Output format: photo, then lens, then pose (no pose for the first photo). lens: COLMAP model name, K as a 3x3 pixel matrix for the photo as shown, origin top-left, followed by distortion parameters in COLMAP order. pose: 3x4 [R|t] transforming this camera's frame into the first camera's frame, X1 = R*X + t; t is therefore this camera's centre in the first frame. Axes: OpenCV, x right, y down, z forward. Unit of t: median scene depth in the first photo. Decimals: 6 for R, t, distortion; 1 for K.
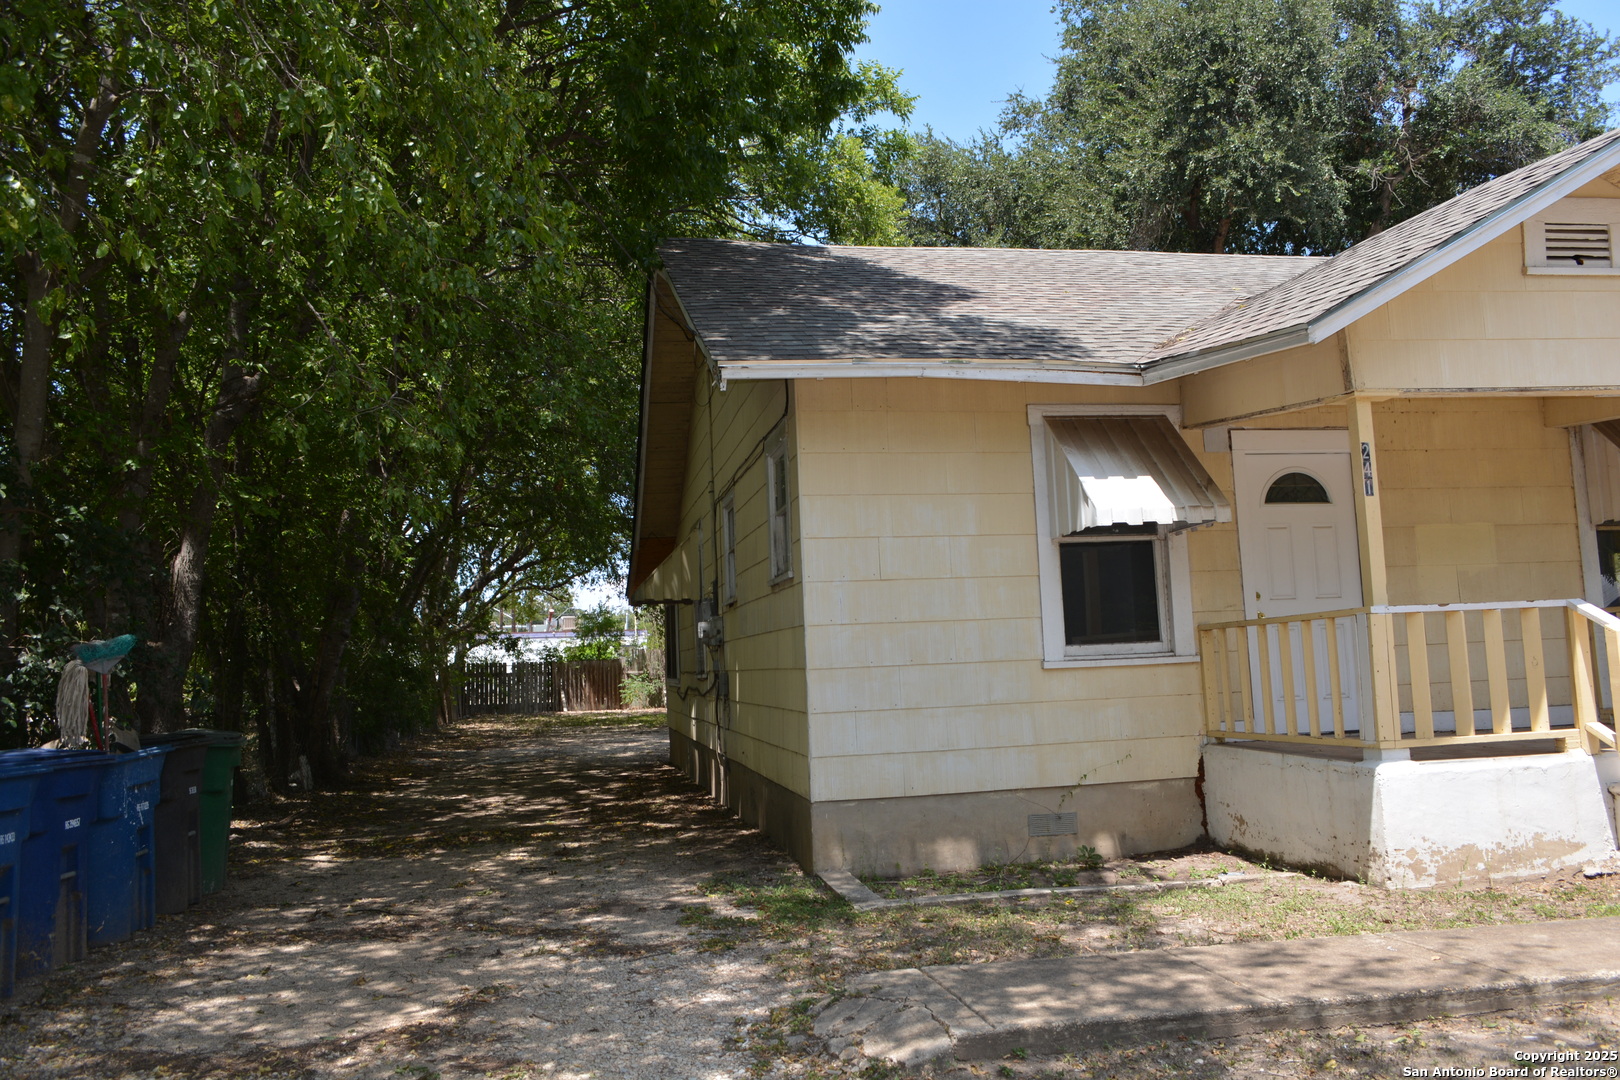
lens RADIAL K [[1270.8, 0, 802.4], [0, 1270.8, 536.8], [0, 0, 1]] dist [-0.008125, 0.007820]
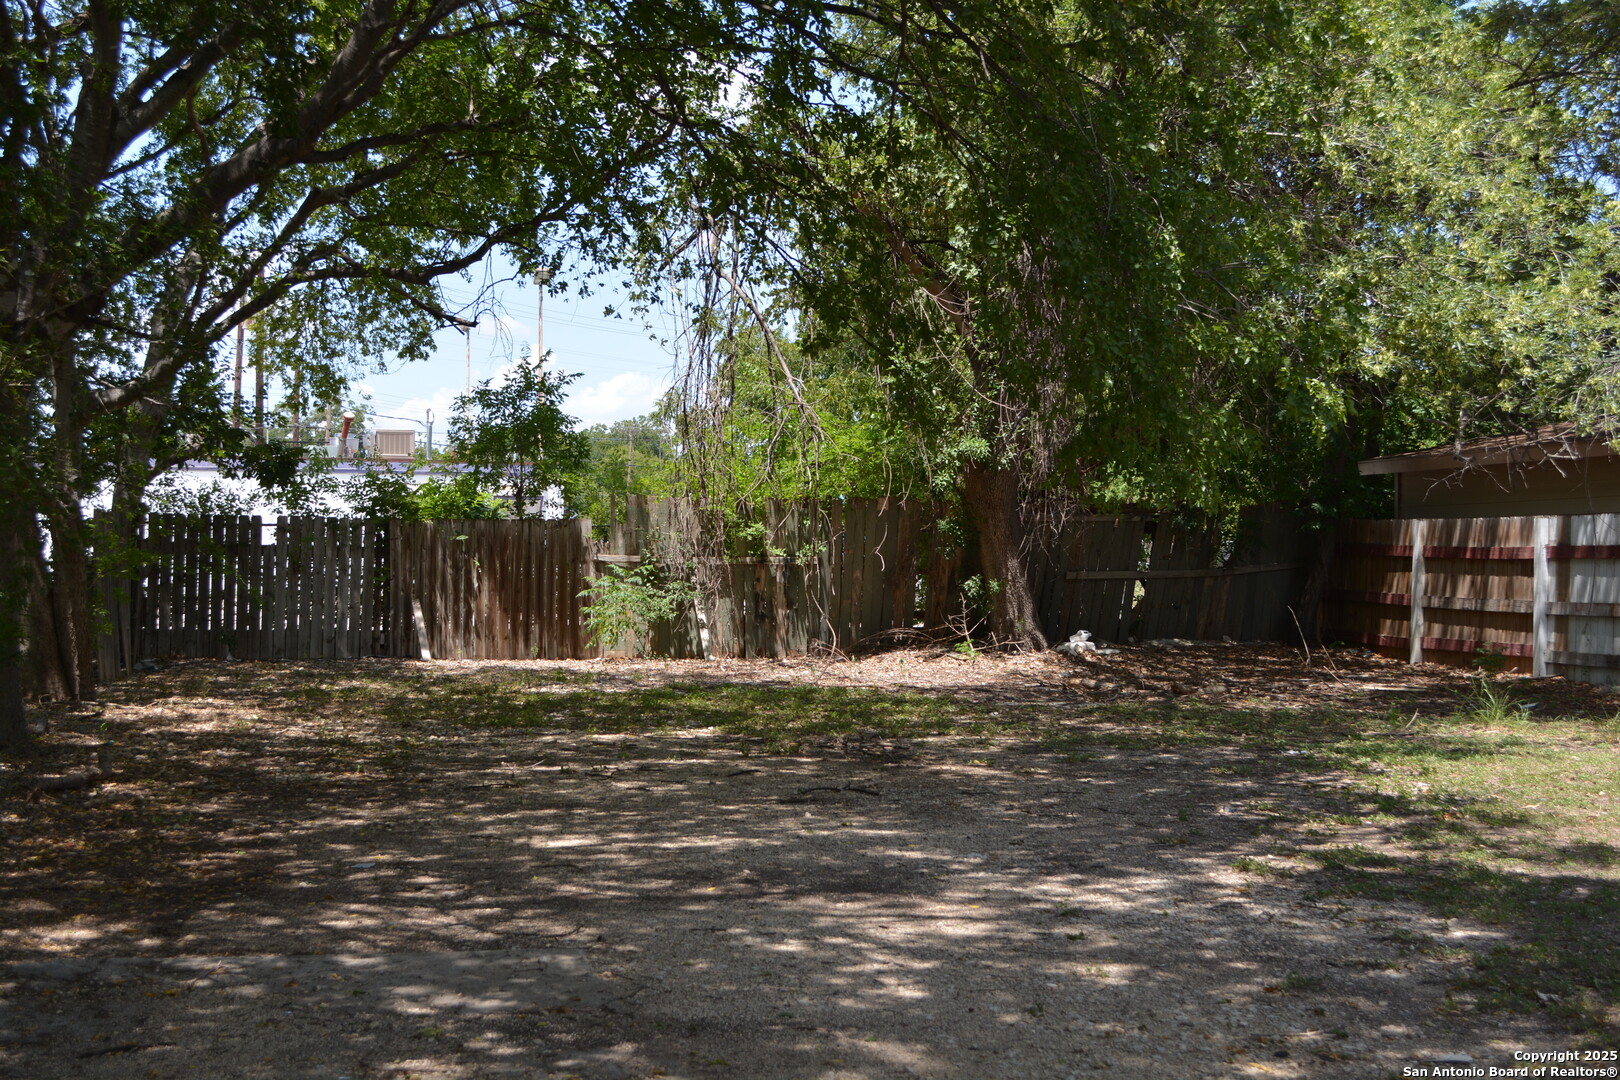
lens RADIAL K [[2242.7, 0, 808.9], [0, 2242.7, 547.0], [0, 0, 1]] dist [0.011477, 0.000000]
pose [[0.998791, 0.043563, 0.022794, -0.566984], [-0.045542, 0.994427, 0.095079, 0.247120], [-0.018525, -0.096002, 0.995209, 2.235611]]
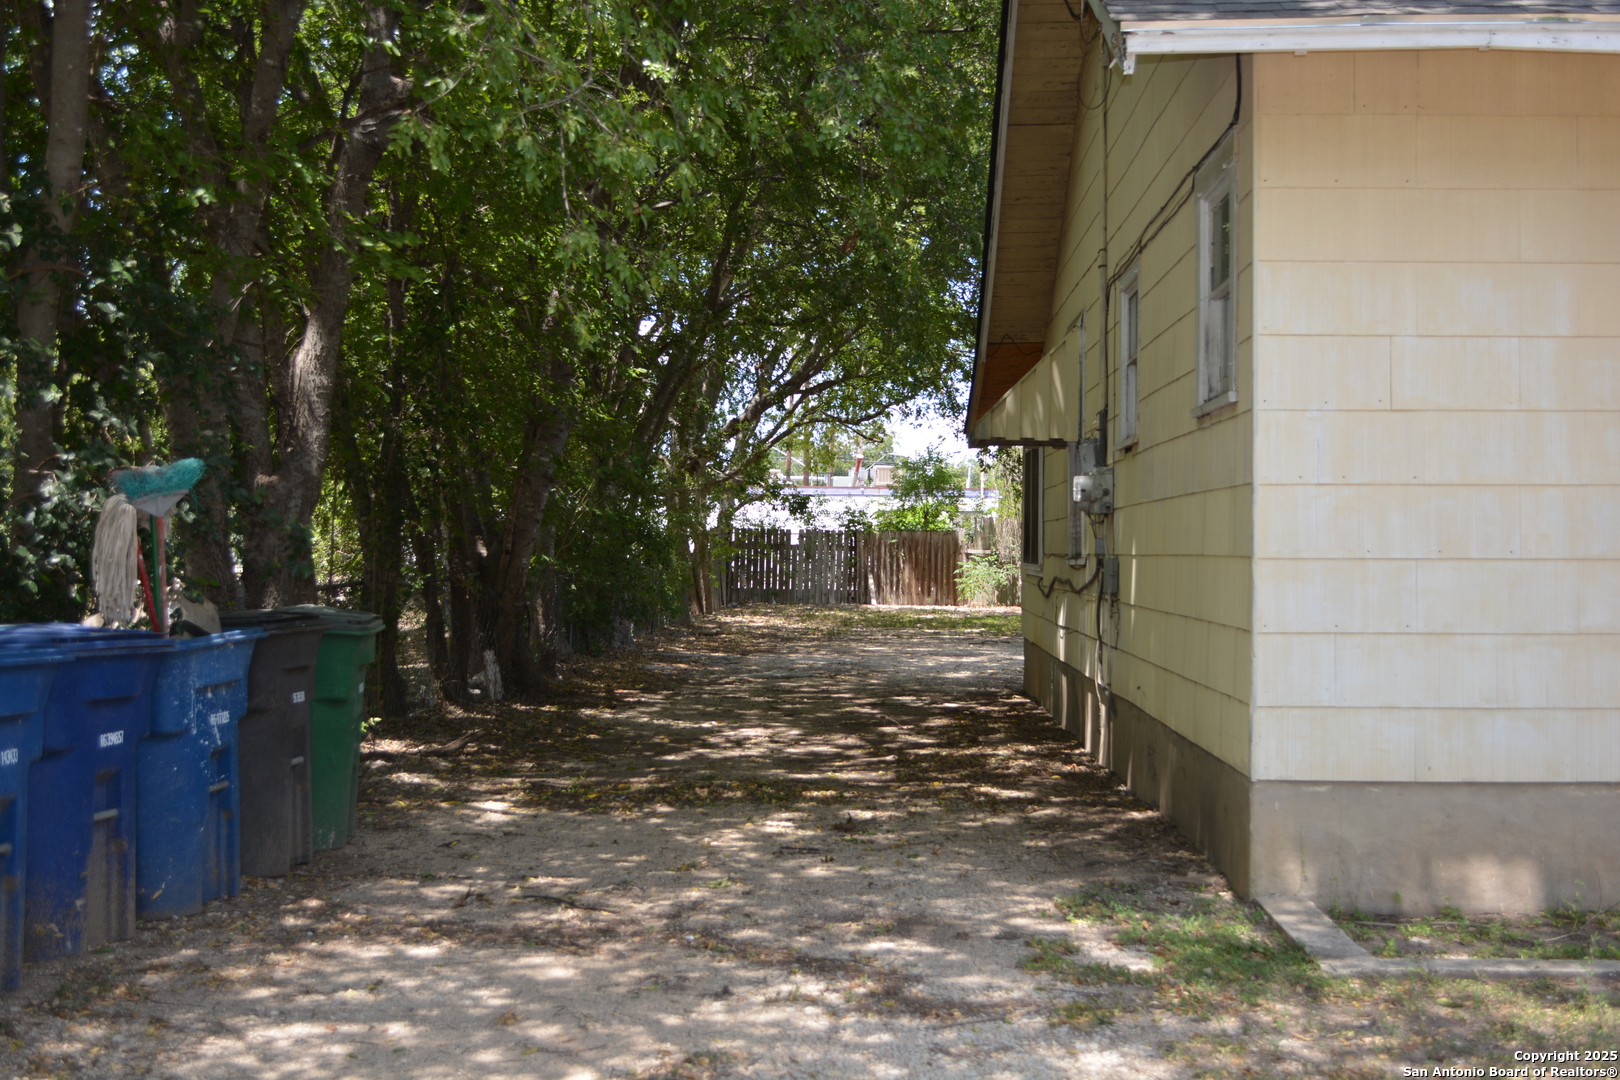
lens RADIAL K [[1888.8, 0, 809.4], [0, 1888.8, 538.3], [0, 0, 1]] dist [-0.028988, 0.000000]
pose [[0.974742, 0.043180, -0.219118, -0.006383], [-0.021536, 0.994732, 0.100221, 0.011773], [0.222291, -0.092970, 0.970538, 0.105966]]
